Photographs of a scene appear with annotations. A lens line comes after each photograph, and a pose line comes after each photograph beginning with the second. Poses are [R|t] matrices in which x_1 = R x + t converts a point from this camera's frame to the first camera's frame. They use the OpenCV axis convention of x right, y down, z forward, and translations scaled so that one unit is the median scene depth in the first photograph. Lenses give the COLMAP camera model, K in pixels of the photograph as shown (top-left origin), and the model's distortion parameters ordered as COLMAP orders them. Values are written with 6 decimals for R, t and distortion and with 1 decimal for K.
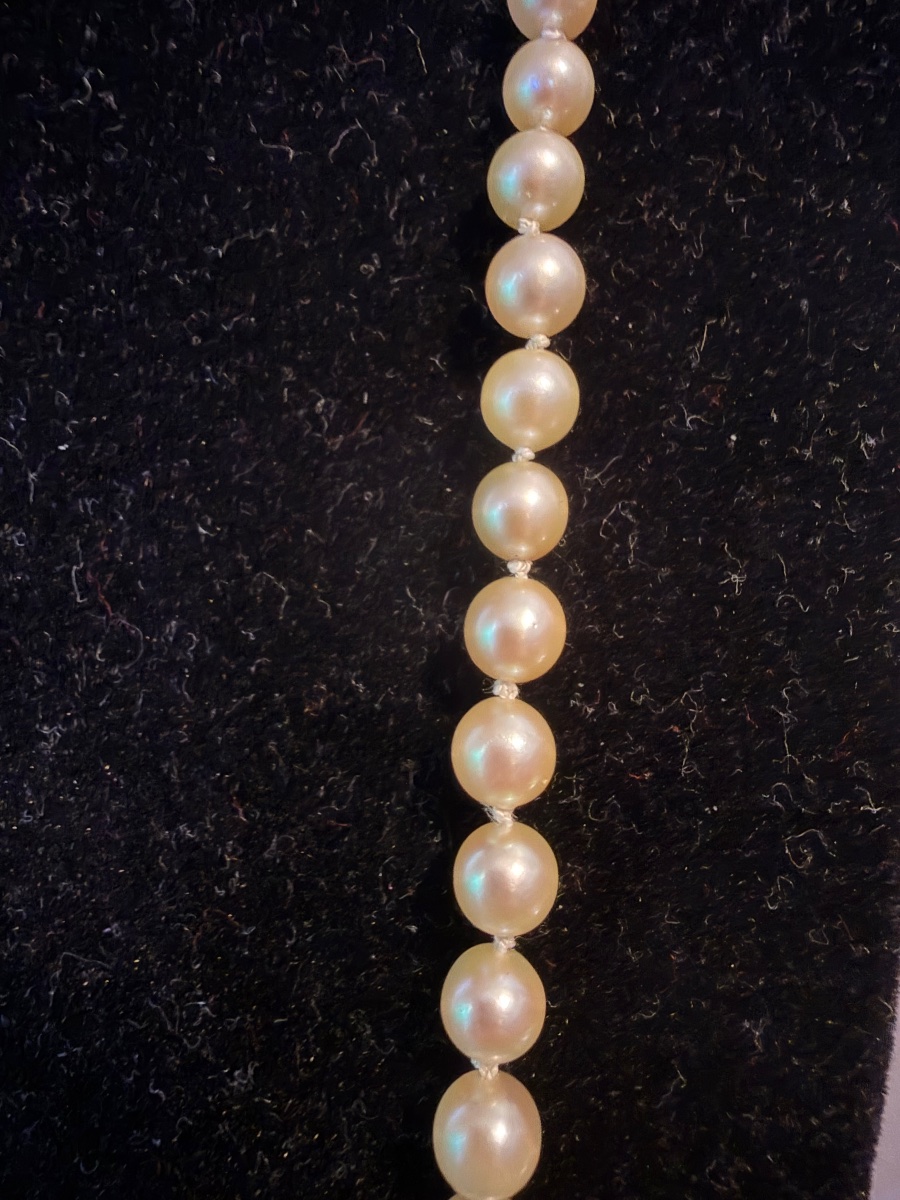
lens RADIAL K [[856.6, 0, 450.0], [0, 856.6, 600.0], [0, 0, 1]] dist [0.005742, 0.003797]
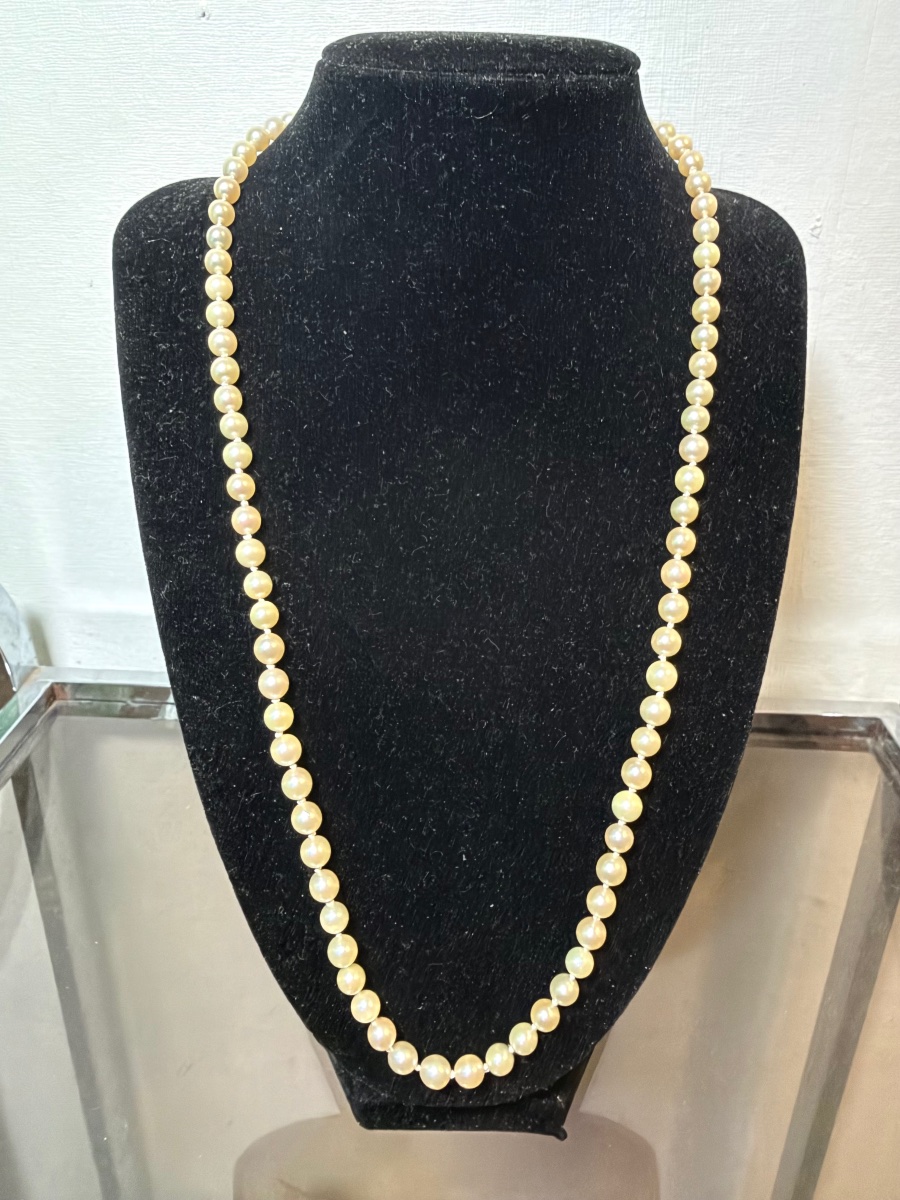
lens RADIAL K [[881.6, 0, 442.6], [0, 881.6, 575.4], [0, 0, 1]] dist [-0.004680, 0.001741]
pose [[0.972610, 0.153217, 0.174797, -1.412900], [-0.137766, 0.985663, -0.097417, 0.622044], [-0.187216, 0.070668, 0.979774, -2.249305]]
